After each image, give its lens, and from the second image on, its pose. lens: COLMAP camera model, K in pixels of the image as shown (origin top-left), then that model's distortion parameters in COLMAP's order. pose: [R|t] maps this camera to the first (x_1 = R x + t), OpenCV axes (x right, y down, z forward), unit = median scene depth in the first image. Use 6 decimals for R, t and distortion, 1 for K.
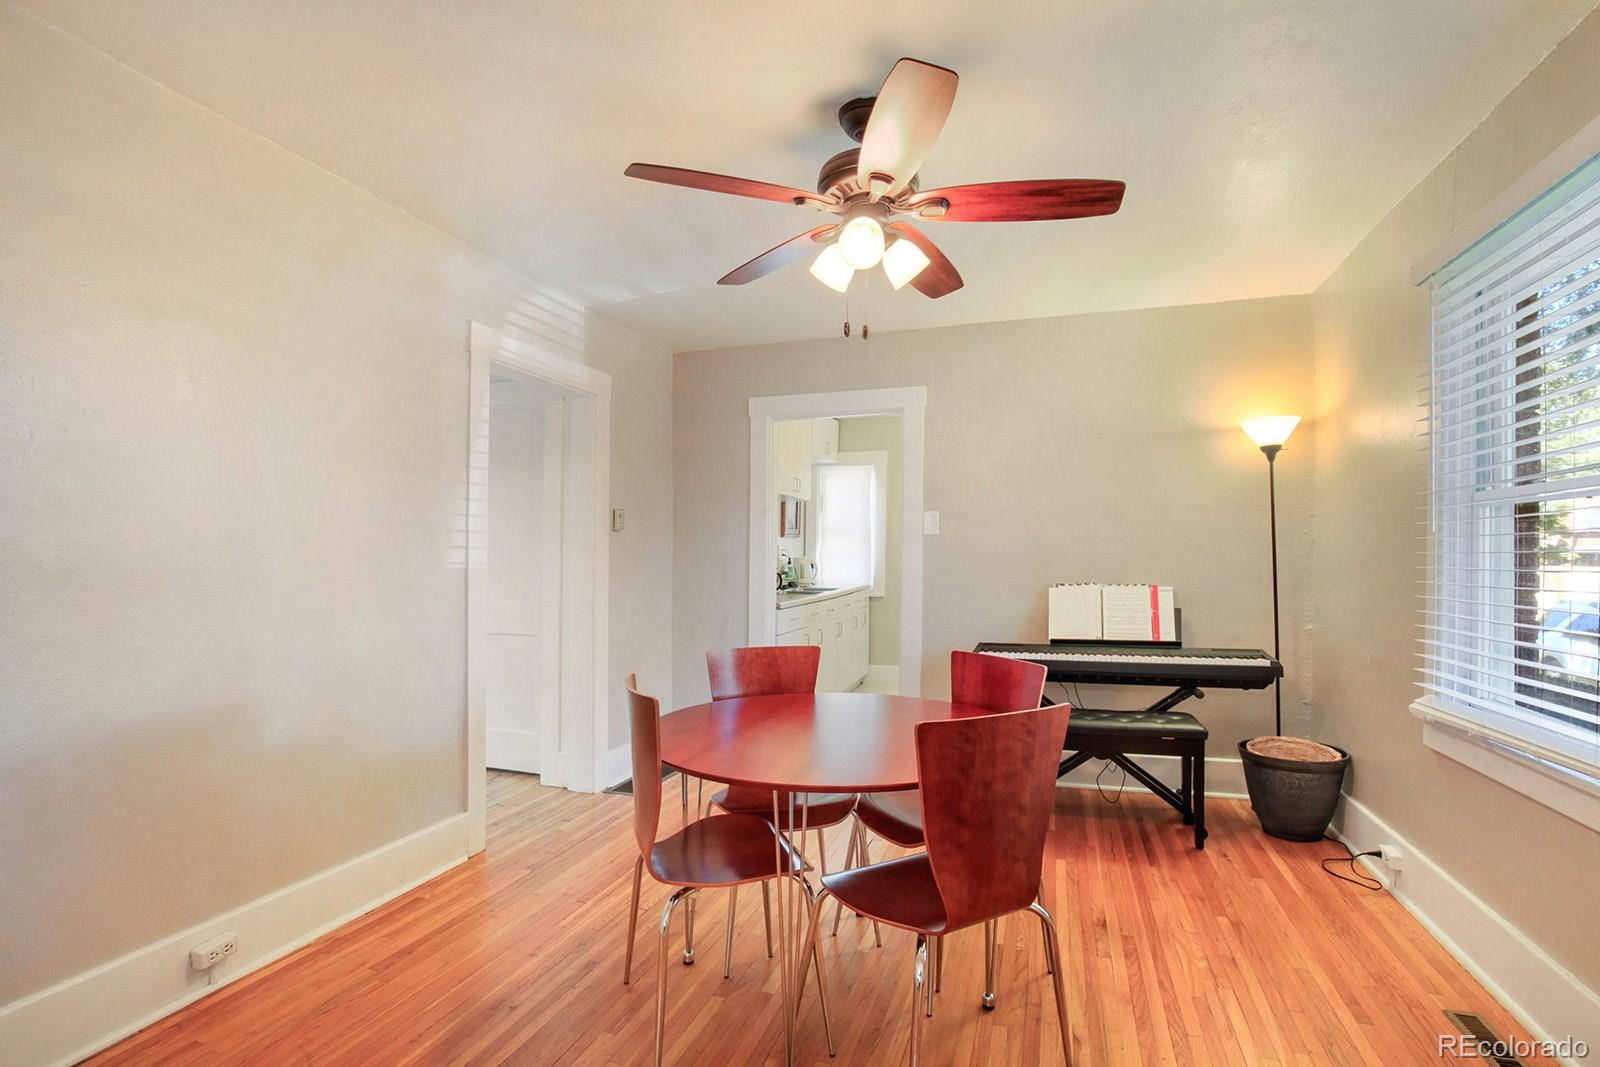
lens RADIAL K [[764.2, 0, 796.4], [0, 764.2, 547.2], [0, 0, 1]] dist [-0.023641, 0.002917]
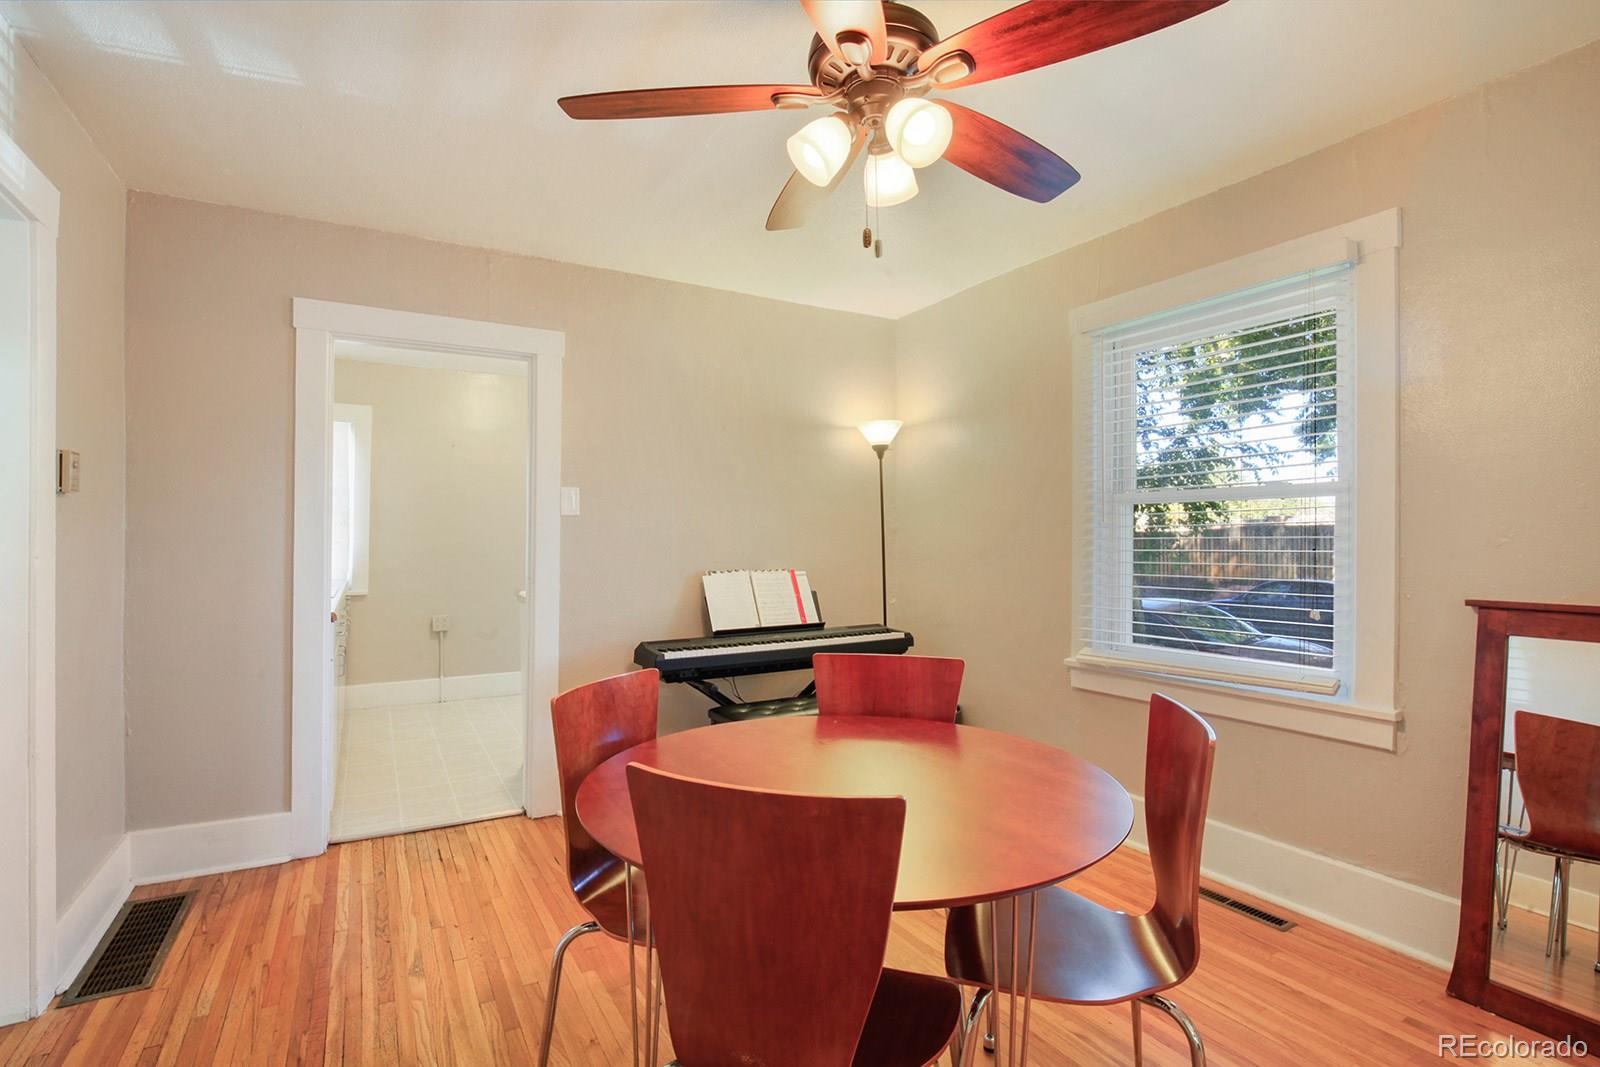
lens RADIAL K [[764.2, 0, 794.3], [0, 764.2, 534.5], [0, 0, 1]] dist [-0.023641, 0.002917]
pose [[0.667409, 0.006636, 0.744662, -0.302929], [-0.008482, 0.999963, -0.001309, 0.003163], [-0.744643, -0.005442, 0.667441, 0.310820]]
